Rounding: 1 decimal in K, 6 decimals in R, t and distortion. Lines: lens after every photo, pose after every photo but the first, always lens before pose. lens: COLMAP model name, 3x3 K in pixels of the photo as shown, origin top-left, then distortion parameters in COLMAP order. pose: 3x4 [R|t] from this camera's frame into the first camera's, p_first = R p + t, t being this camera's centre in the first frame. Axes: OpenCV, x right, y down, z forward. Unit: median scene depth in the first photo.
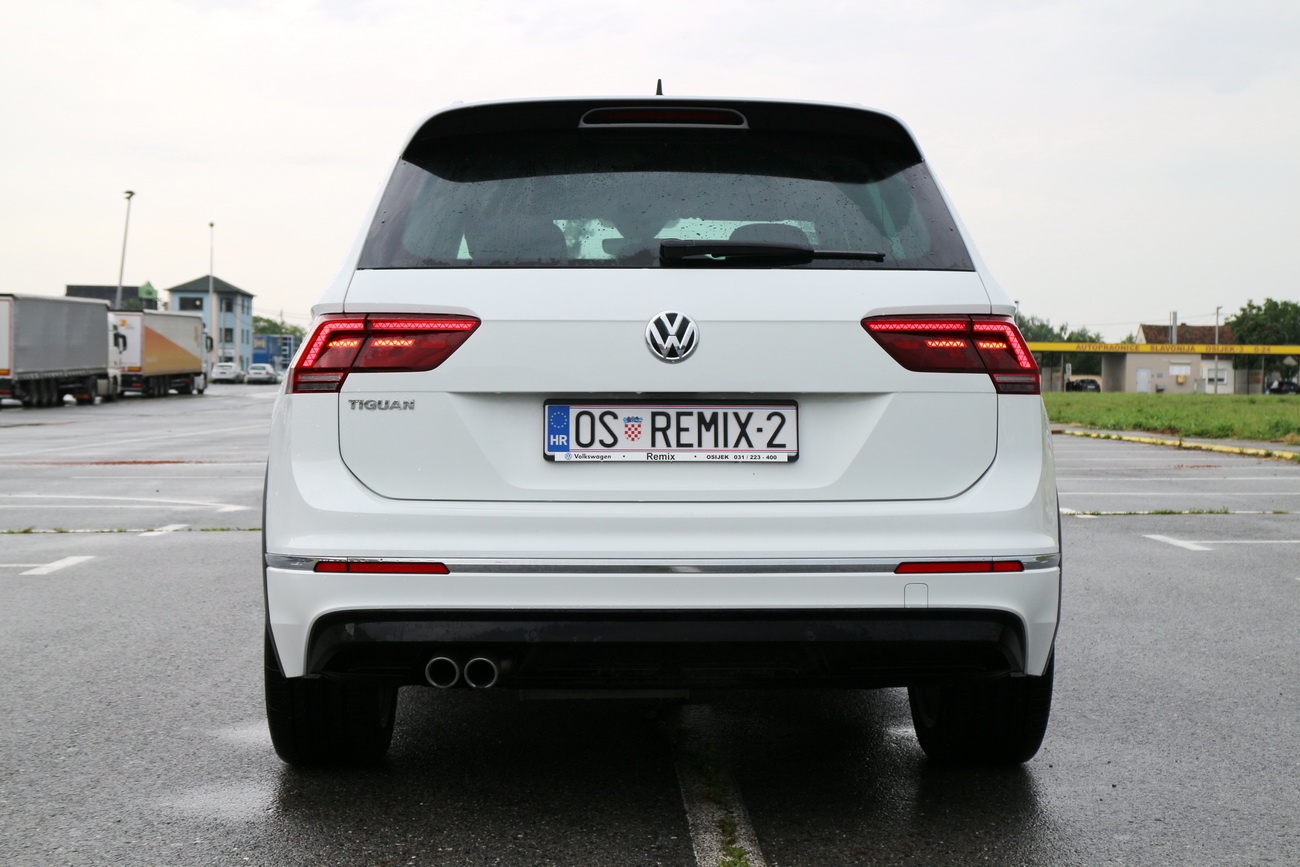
lens RADIAL K [[2061.2, 0, 650.0], [0, 2061.2, 433.5], [0, 0, 1]] dist [0.004399, 0.019915]
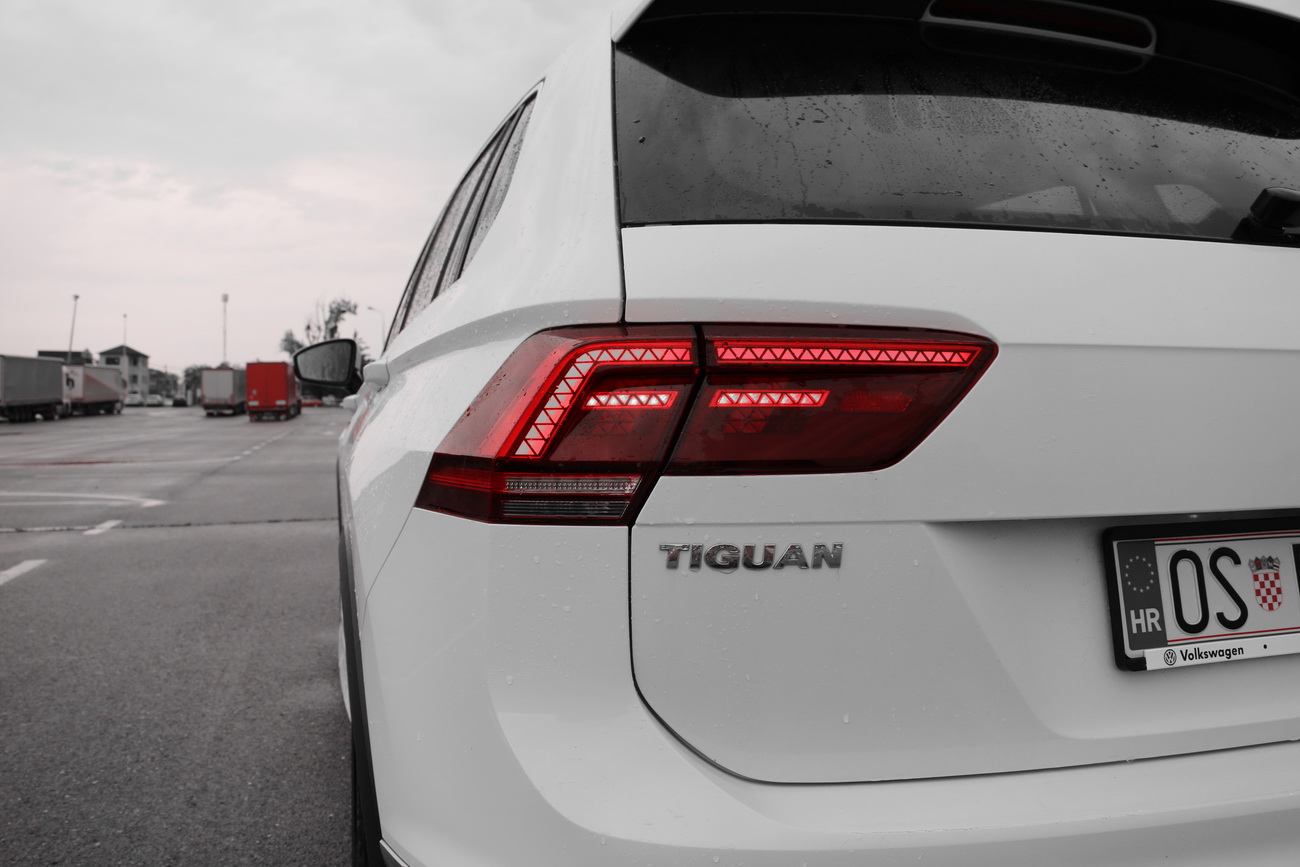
lens RADIAL K [[1051.0, 0, 650.0], [0, 1051.0, 433.5], [0, 0, 1]] dist [-0.165855, 0.111866]
pose [[0.963618, -0.011195, 0.267047, -0.095171], [0.009854, 0.999931, 0.006361, -0.018322], [-0.267100, -0.003498, 0.963663, 0.384226]]
